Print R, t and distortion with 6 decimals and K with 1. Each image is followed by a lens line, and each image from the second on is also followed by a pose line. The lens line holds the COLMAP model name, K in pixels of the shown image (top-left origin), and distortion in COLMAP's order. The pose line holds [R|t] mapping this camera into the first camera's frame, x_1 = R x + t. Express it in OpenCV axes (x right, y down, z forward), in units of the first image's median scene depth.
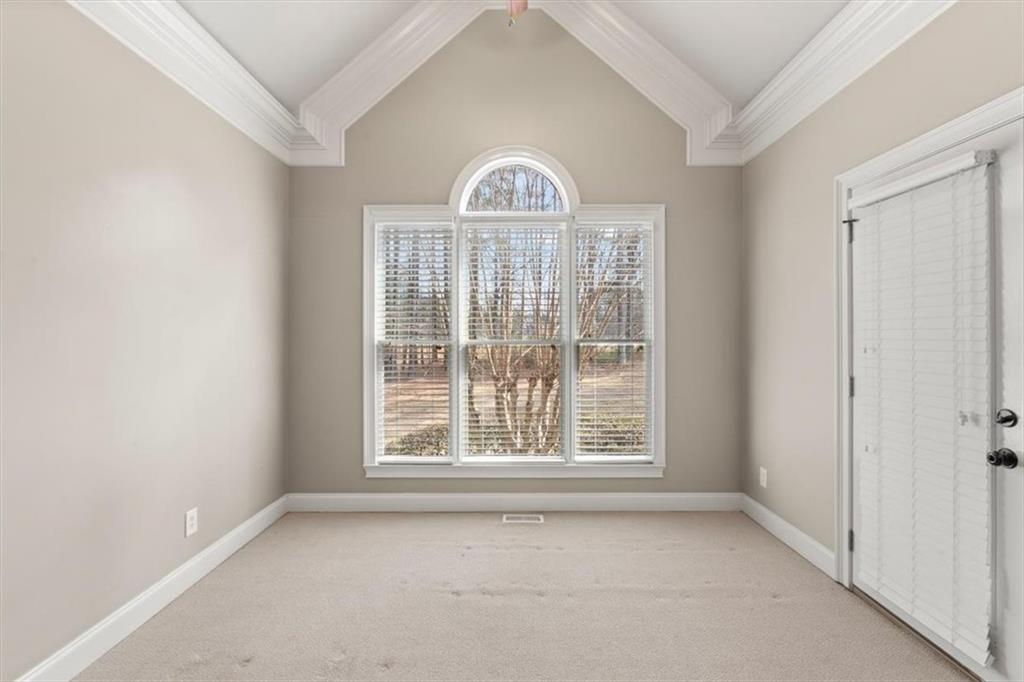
lens RADIAL K [[472.8, 0, 512.0], [0, 472.8, 341.0], [0, 0, 1]] dist [-0.000955, -0.000130]
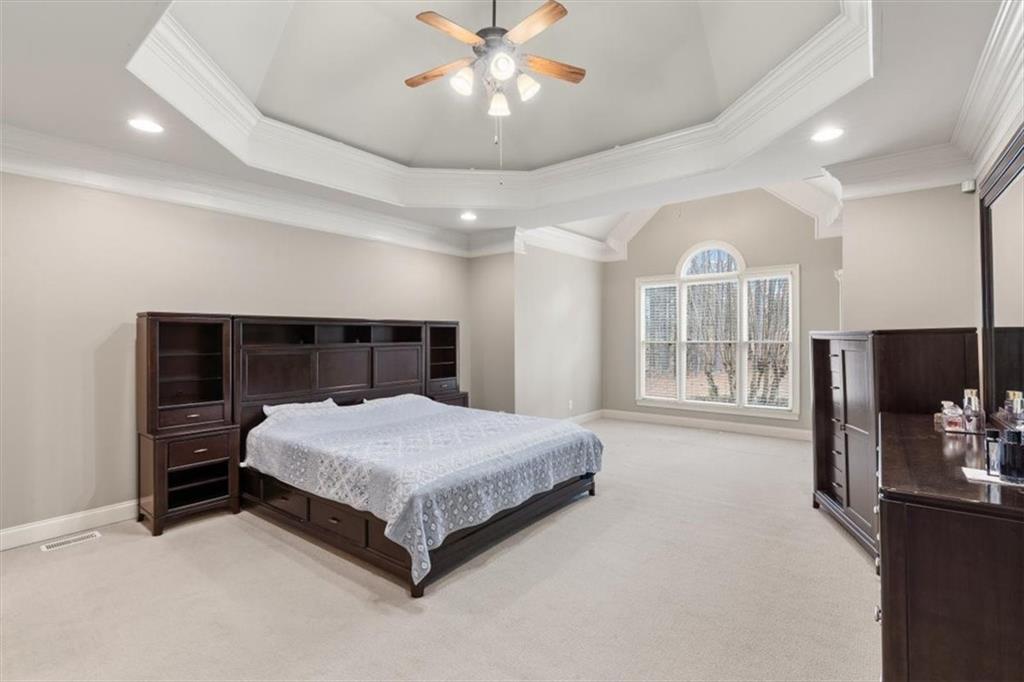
lens RADIAL K [[472.8, 0, 512.0], [0, 472.8, 341.0], [0, 0, 1]] dist [-0.000955, -0.000130]
pose [[0.796127, 0.001166, -0.605129, 0.534828], [0.000044, 0.999998, 0.001985, -0.005970], [0.605130, -0.001607, 0.796125, -1.032421]]
